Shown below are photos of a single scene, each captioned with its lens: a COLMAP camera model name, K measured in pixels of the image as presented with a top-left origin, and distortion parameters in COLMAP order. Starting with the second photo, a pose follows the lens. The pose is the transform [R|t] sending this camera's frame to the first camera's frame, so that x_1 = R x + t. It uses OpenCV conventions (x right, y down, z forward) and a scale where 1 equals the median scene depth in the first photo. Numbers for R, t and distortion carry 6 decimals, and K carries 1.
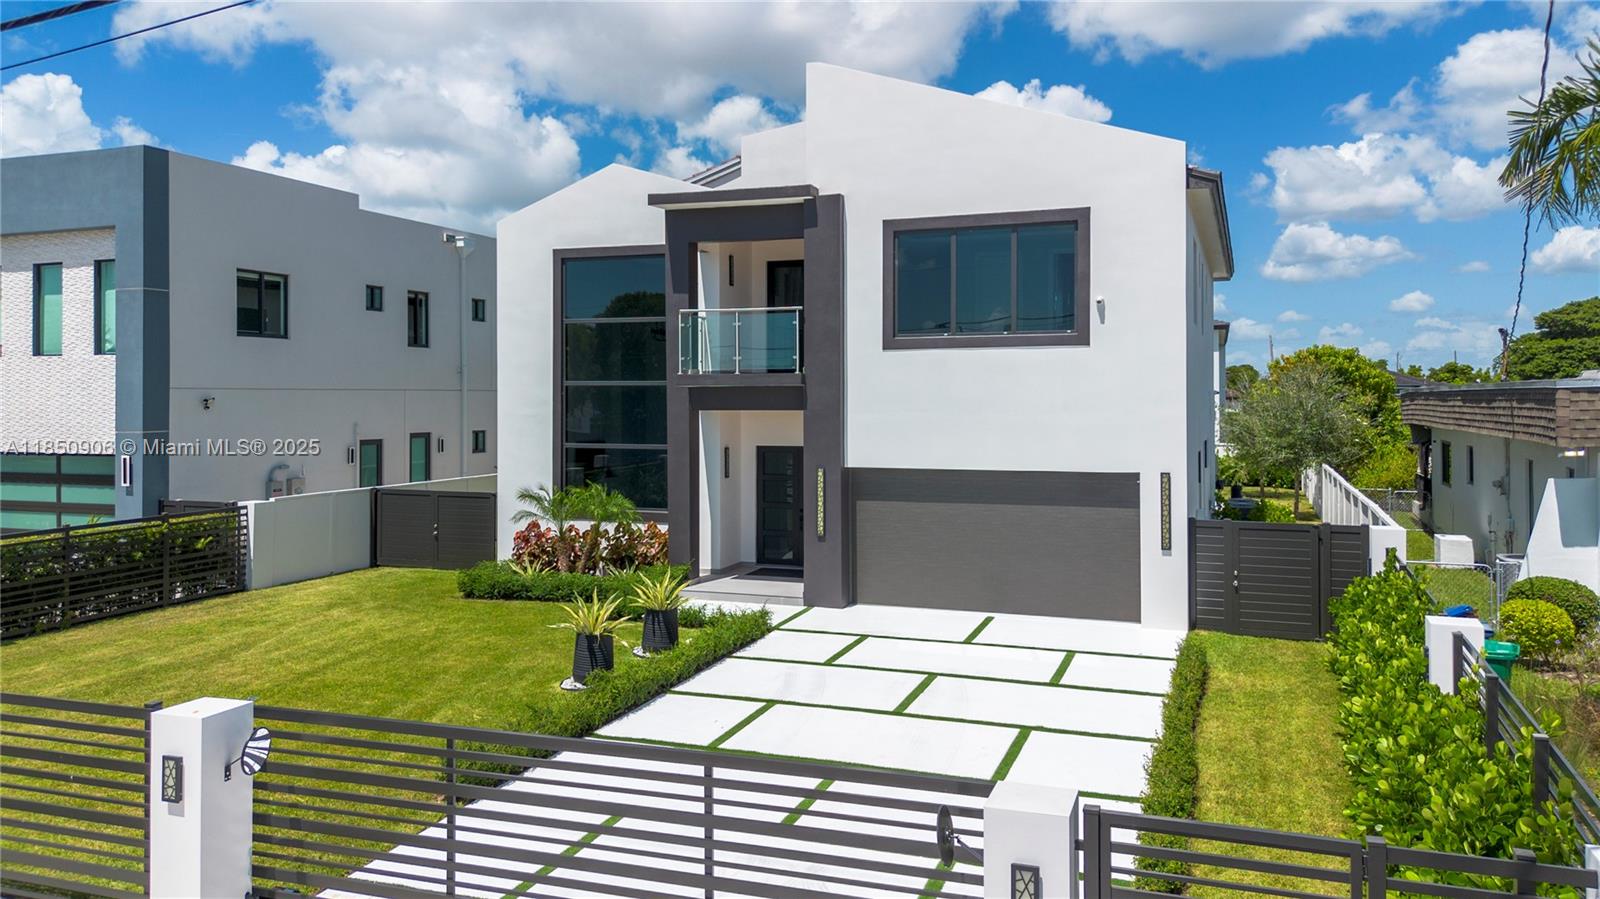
lens RADIAL K [[1138.0, 0, 797.3], [0, 1138.0, 446.4], [0, 0, 1]] dist [0.054910, -0.000867]
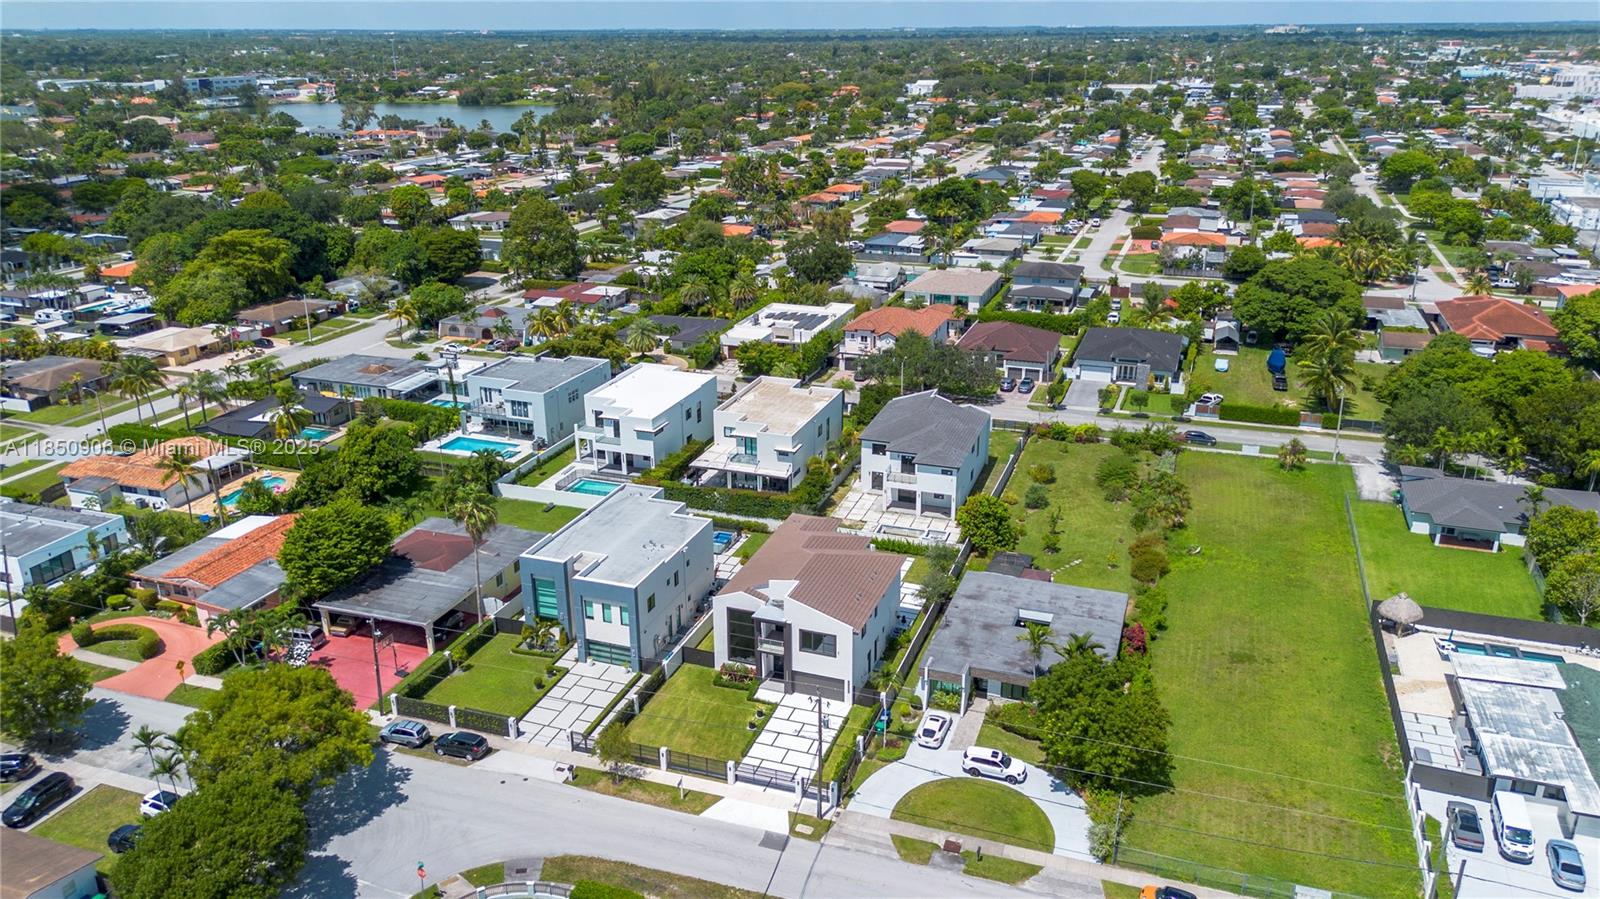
lens RADIAL K [[1138.0, 0, 797.6], [0, 1138.0, 448.9], [0, 0, 1]] dist [0.054910, -0.000867]
pose [[0.999959, -0.007660, -0.004819, 0.102032], [0.008850, 0.938904, 0.344064, -2.602571], [0.001889, -0.344093, 0.938934, -3.361636]]
